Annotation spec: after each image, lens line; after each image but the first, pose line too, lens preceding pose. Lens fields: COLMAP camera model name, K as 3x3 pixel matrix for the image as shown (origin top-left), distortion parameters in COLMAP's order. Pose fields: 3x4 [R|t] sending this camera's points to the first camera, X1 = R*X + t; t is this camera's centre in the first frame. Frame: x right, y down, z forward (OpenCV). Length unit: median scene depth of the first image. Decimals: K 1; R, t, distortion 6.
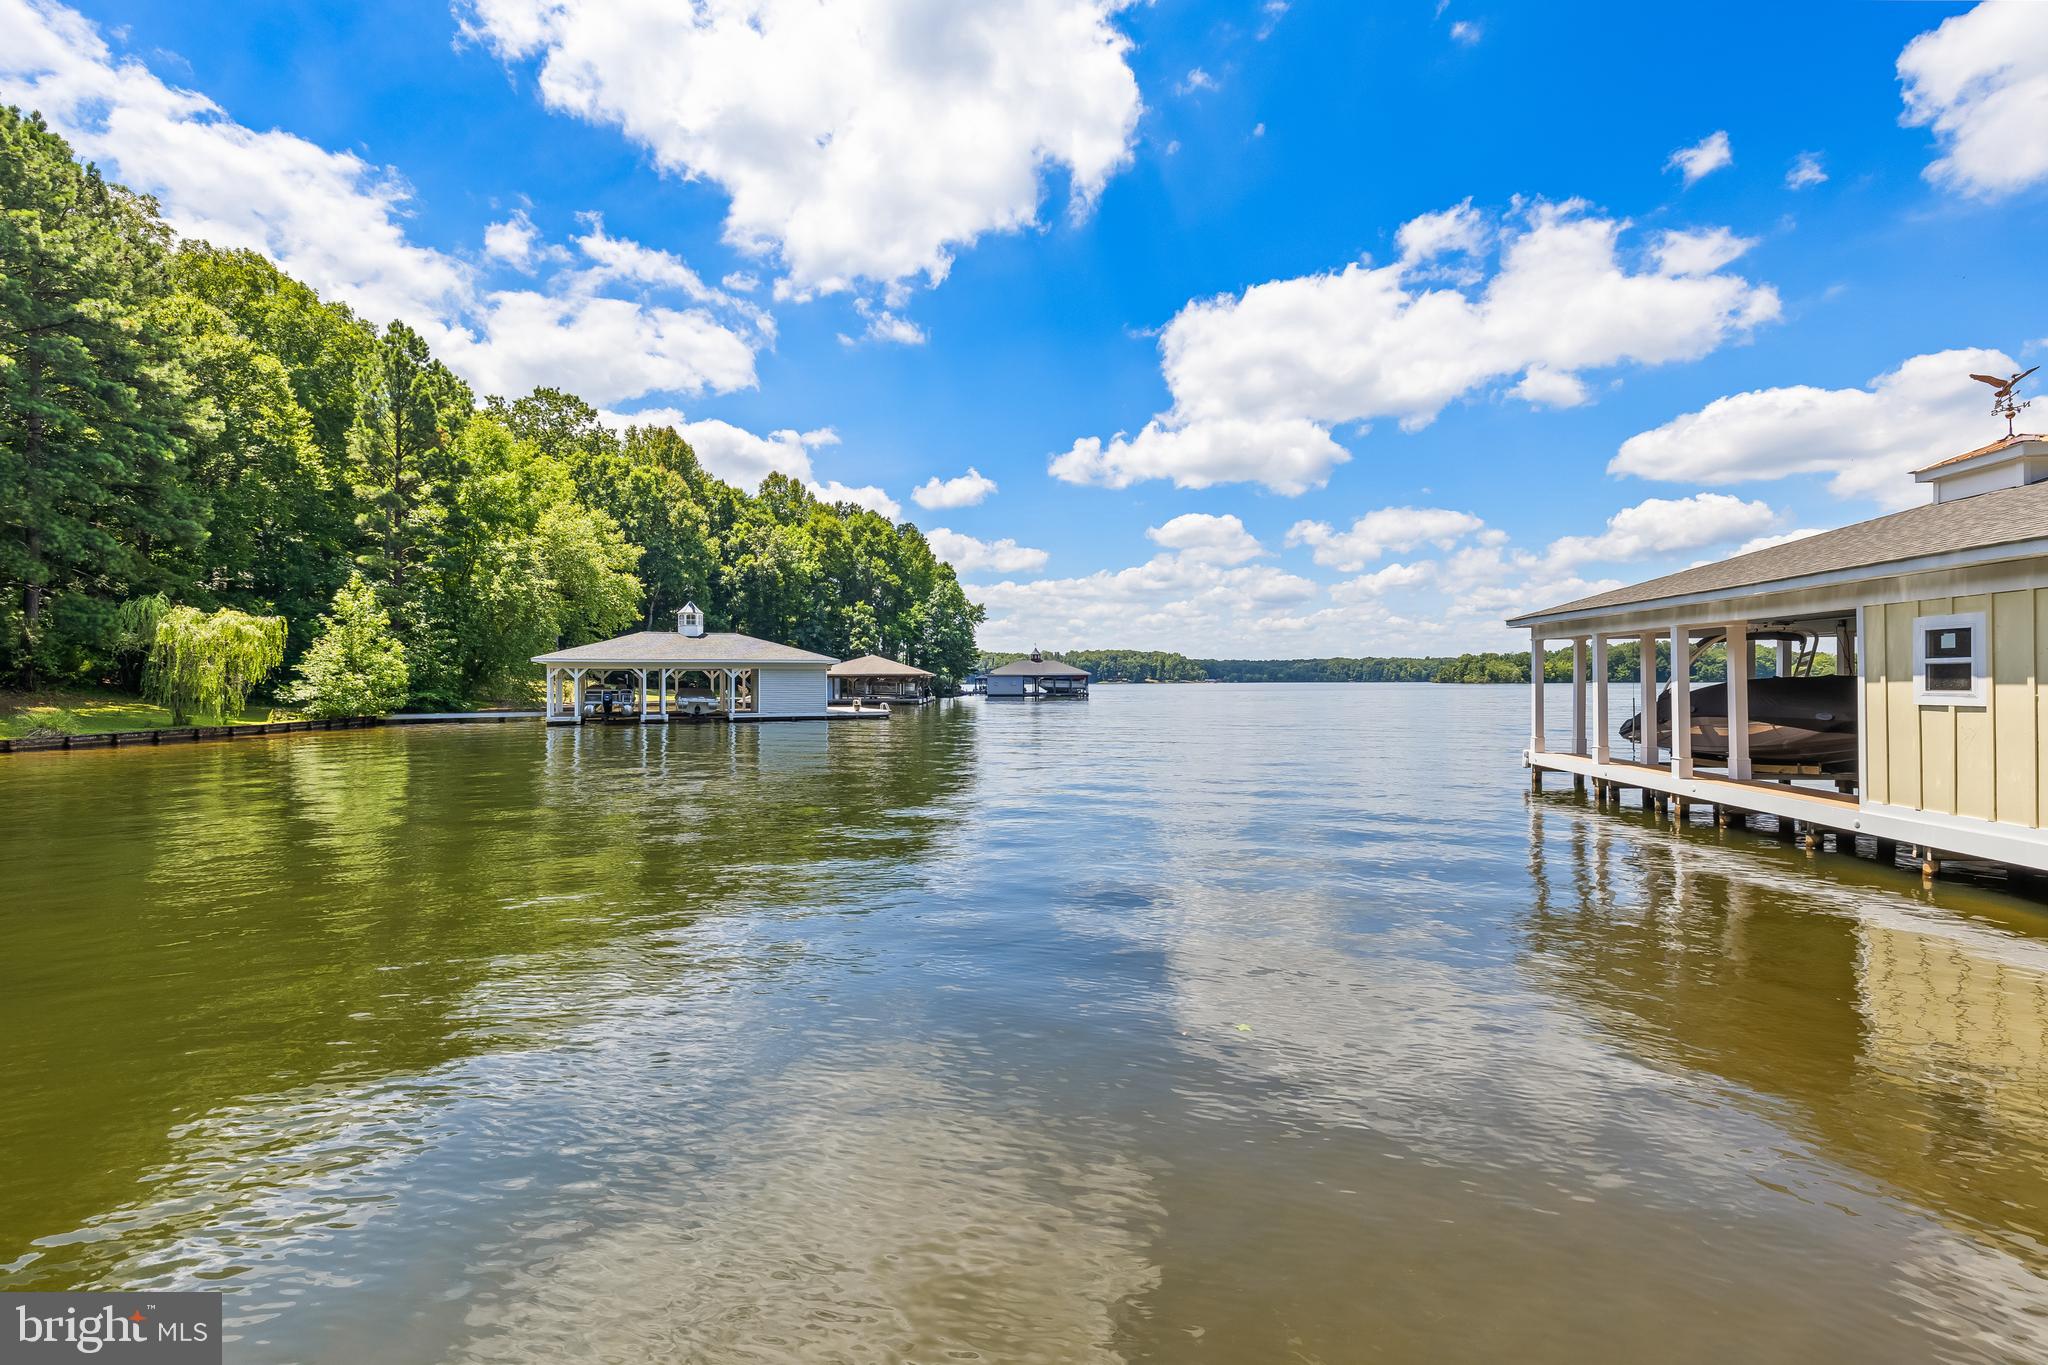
lens RADIAL K [[869.7, 0, 1020.6], [0, 869.7, 674.8], [0, 0, 1]] dist [-0.000493, 0.002001]
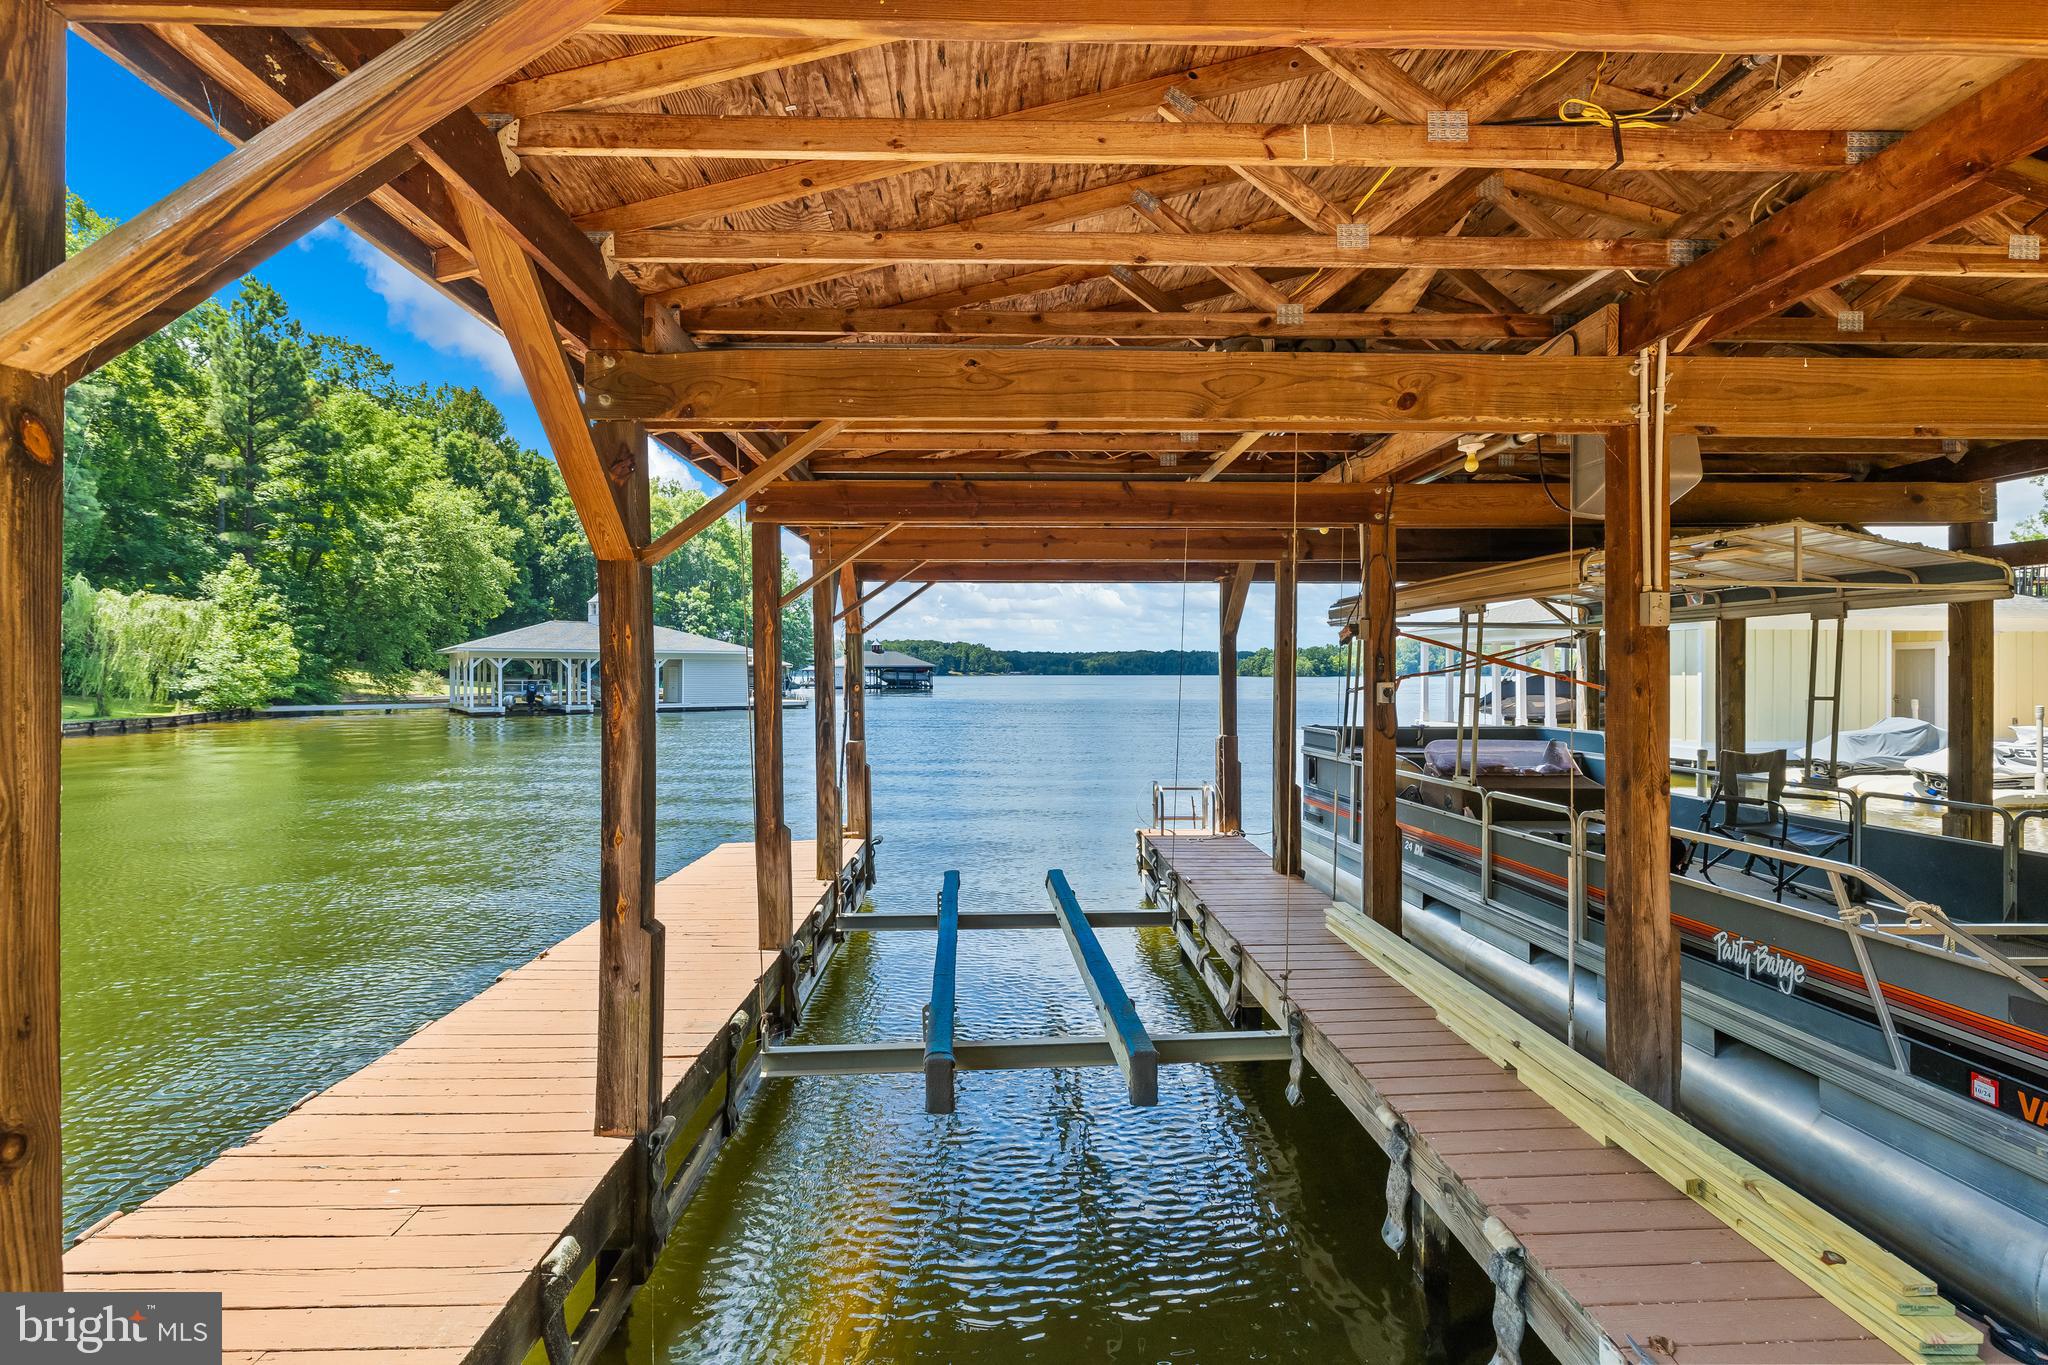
lens RADIAL K [[932.3, 0, 1028.0], [0, 932.3, 674.0], [0, 0, 1]] dist [-0.004531, 0.002538]
pose [[0.974700, 0.003165, 0.223494, -0.133087], [-0.004947, 0.999960, 0.007414, -0.000102], [-0.223462, -0.008332, 0.974677, -0.125748]]
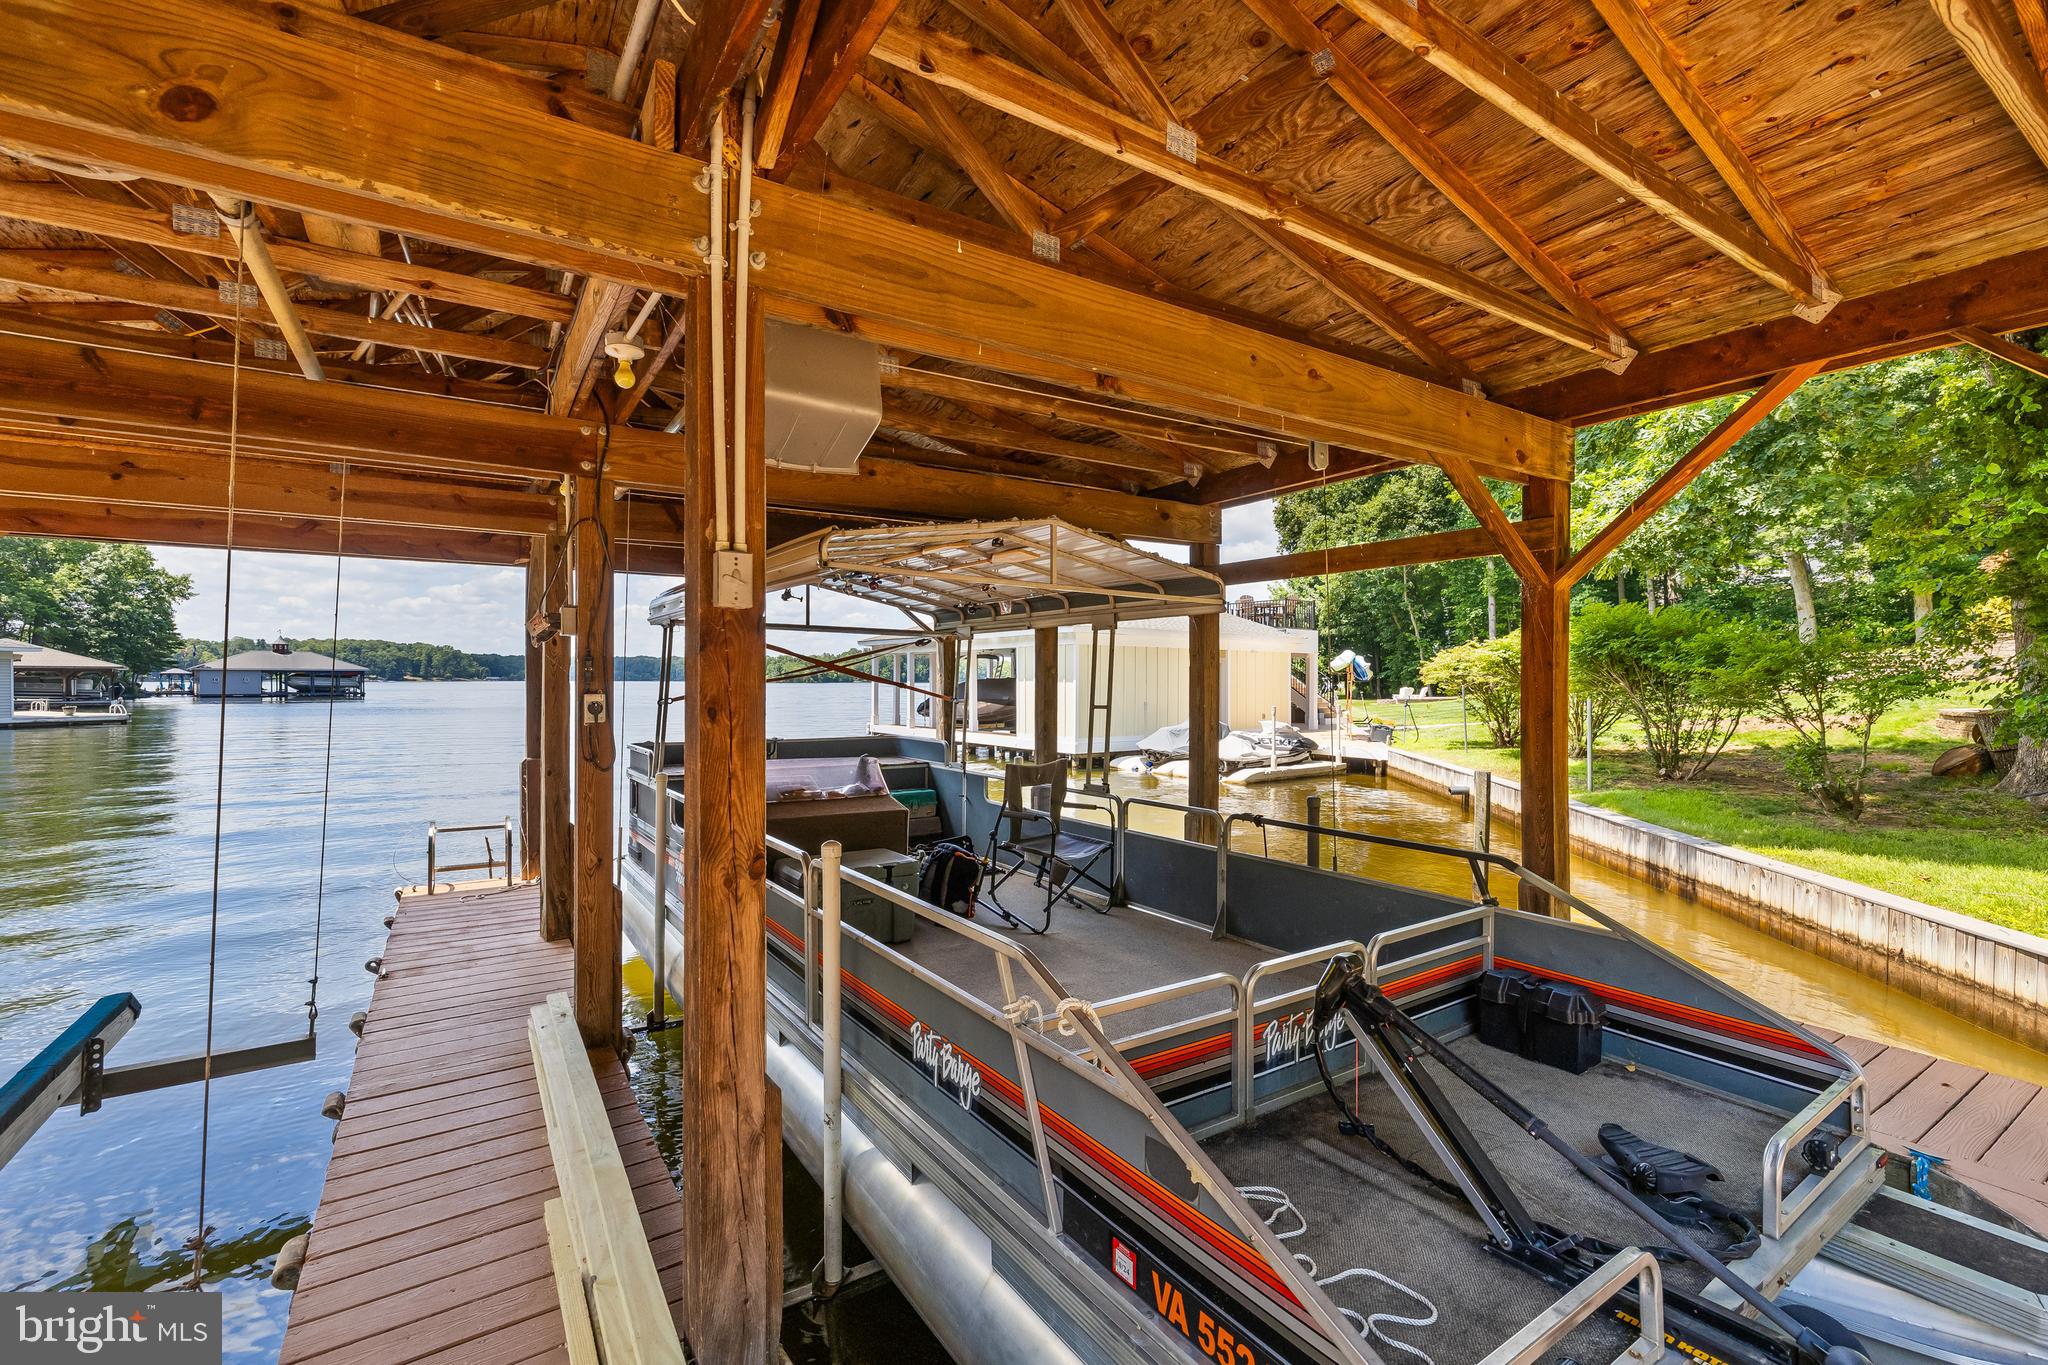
lens RADIAL K [[869.7, 0, 1019.5], [0, 869.7, 681.7], [0, 0, 1]] dist [-0.000493, 0.002001]
pose [[0.726971, 0.004534, 0.686653, -0.099599], [-0.010665, 0.999932, 0.004689, -0.000296], [-0.686585, -0.010732, 0.726970, -0.110876]]
